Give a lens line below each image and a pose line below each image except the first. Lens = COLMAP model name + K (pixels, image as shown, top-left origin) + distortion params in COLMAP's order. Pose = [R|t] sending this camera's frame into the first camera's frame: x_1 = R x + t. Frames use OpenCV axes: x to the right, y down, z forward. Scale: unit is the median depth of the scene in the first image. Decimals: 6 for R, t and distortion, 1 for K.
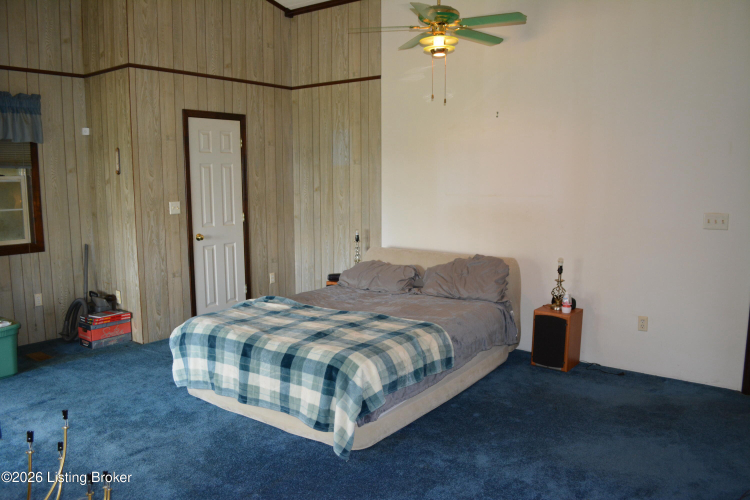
lens RADIAL K [[593.8, 0, 373.7], [0, 593.8, 251.0], [0, 0, 1]] dist [-0.074787, 0.002577]
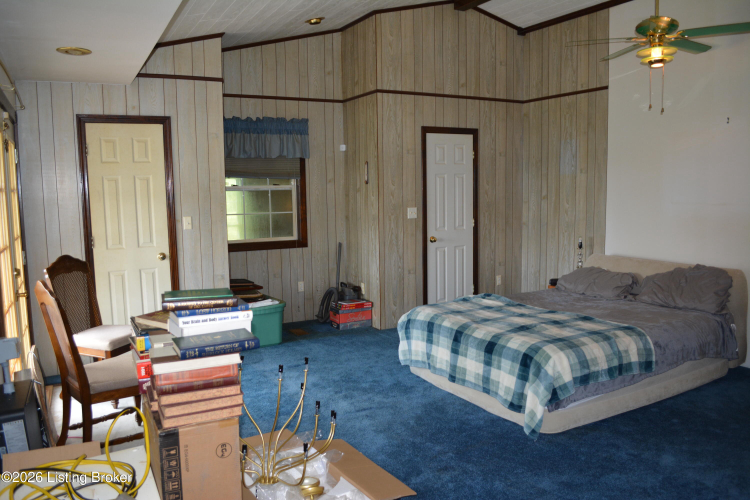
lens RADIAL K [[593.8, 0, 373.7], [0, 593.8, 251.0], [0, 0, 1]] dist [-0.074787, 0.002577]
pose [[0.913880, 0.035811, -0.404401, 0.068236], [-0.041561, 0.999121, -0.005447, 0.010691], [0.403851, 0.021786, 0.914565, -0.088952]]
